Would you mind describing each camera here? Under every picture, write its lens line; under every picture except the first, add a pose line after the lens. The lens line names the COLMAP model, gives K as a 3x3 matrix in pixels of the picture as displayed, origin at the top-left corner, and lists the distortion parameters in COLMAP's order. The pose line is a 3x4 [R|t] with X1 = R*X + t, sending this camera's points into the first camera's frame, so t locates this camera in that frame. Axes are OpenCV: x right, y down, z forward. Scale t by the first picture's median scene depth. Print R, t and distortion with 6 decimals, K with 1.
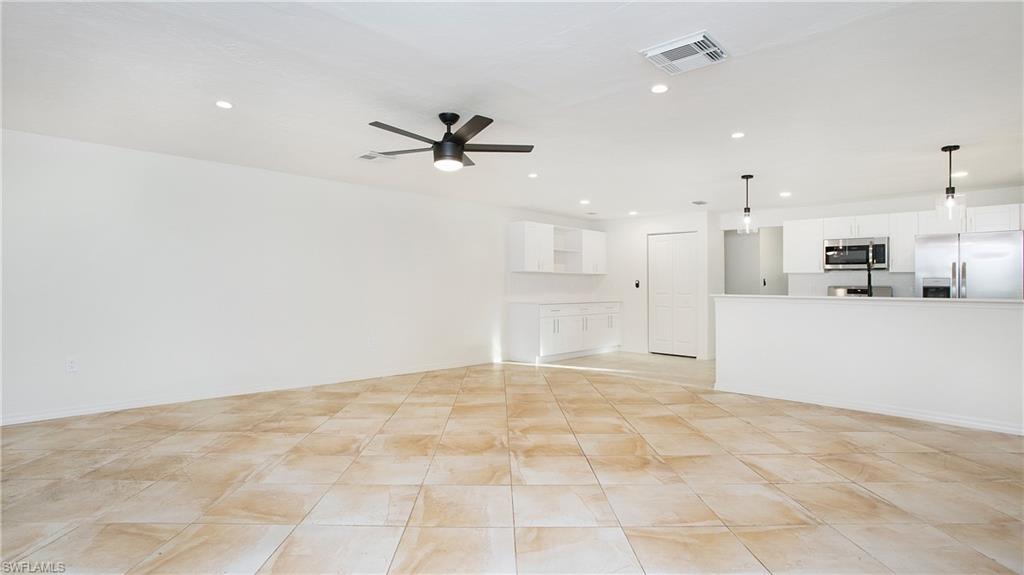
lens RADIAL K [[513.1, 0, 511.8], [0, 513.1, 283.9], [0, 0, 1]] dist [-0.009747, 0.003602]
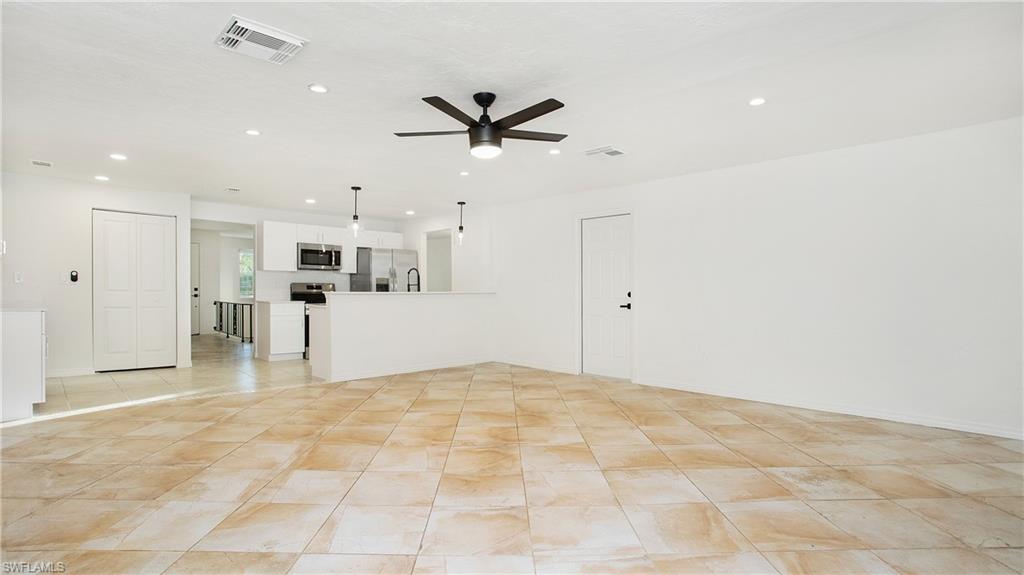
lens RADIAL K [[513.1, 0, 516.4], [0, 513.1, 289.0], [0, 0, 1]] dist [-0.009747, 0.003602]
pose [[-0.041114, -0.012945, 0.999071, -0.622096], [-0.022592, 0.999672, 0.012023, -0.006651], [-0.998899, -0.022077, -0.041393, 0.602214]]
